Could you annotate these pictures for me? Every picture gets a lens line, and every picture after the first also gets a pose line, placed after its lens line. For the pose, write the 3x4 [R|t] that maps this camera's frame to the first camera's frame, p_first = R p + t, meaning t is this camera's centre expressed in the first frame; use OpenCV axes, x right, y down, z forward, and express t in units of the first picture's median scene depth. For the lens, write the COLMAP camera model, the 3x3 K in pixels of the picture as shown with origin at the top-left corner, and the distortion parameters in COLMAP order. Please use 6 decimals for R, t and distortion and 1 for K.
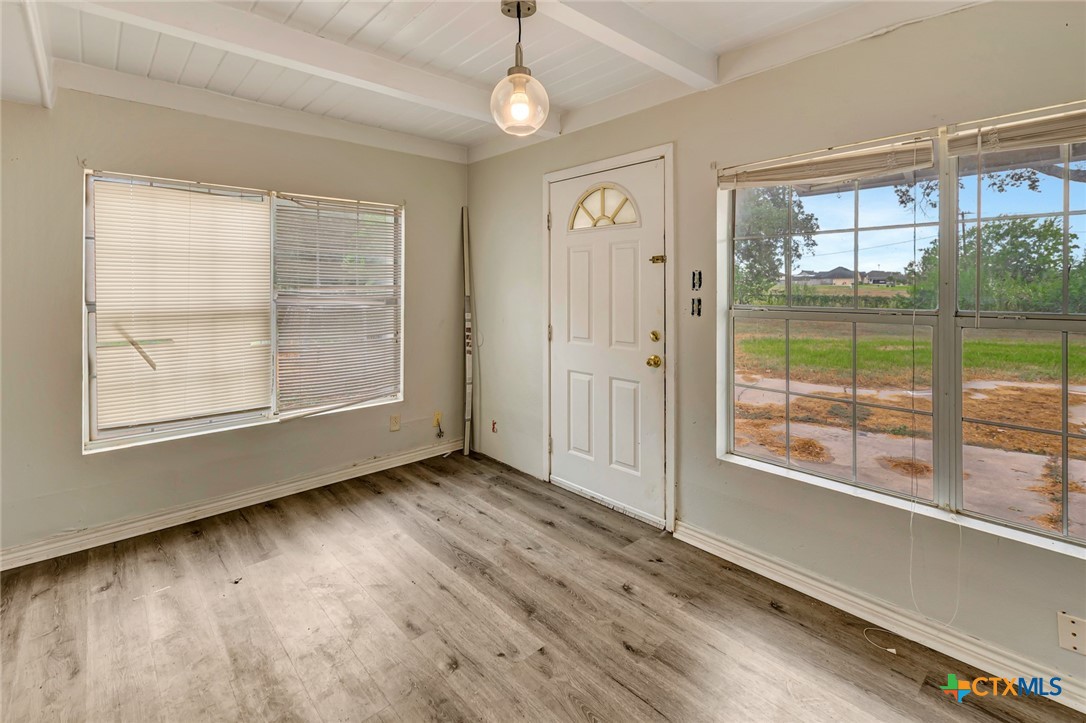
lens RADIAL K [[494.9, 0, 545.5], [0, 494.9, 285.7], [0, 0, 1]] dist [-0.000711, -0.000105]
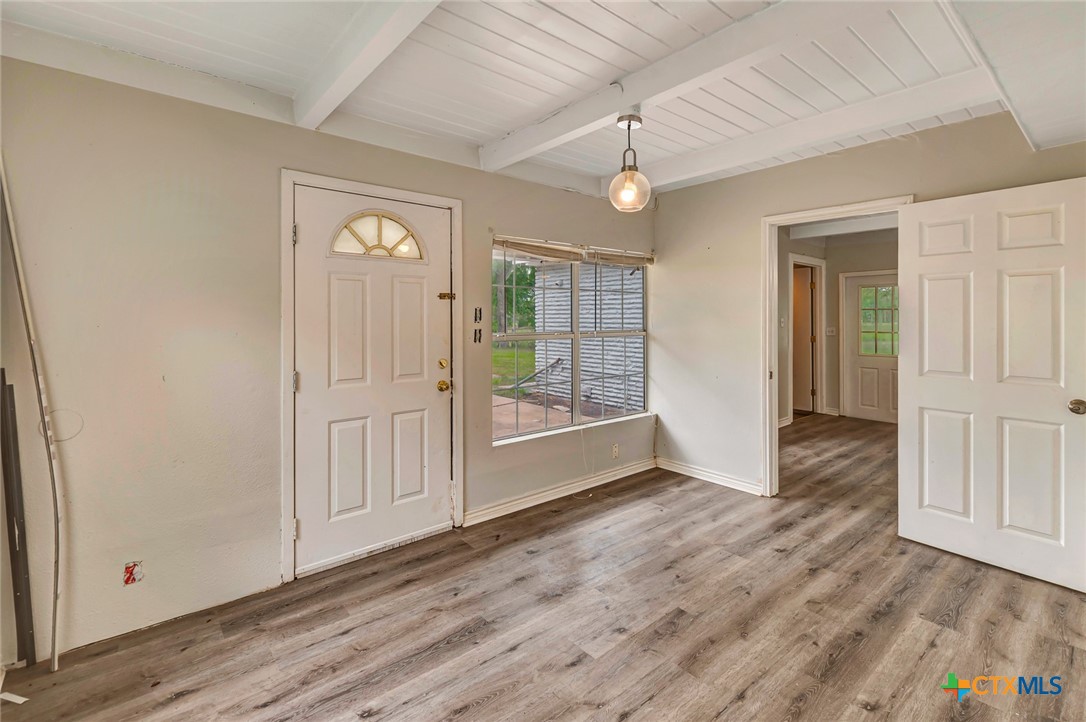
lens RADIAL K [[496.4, 0, 540.0], [0, 496.4, 314.1], [0, 0, 1]] dist [0.000272, -0.000285]
pose [[0.043450, 0.010265, 0.999003, -0.920264], [0.000977, 0.999946, -0.010317, 0.000176], [-0.999055, 0.001425, 0.043438, 0.740352]]
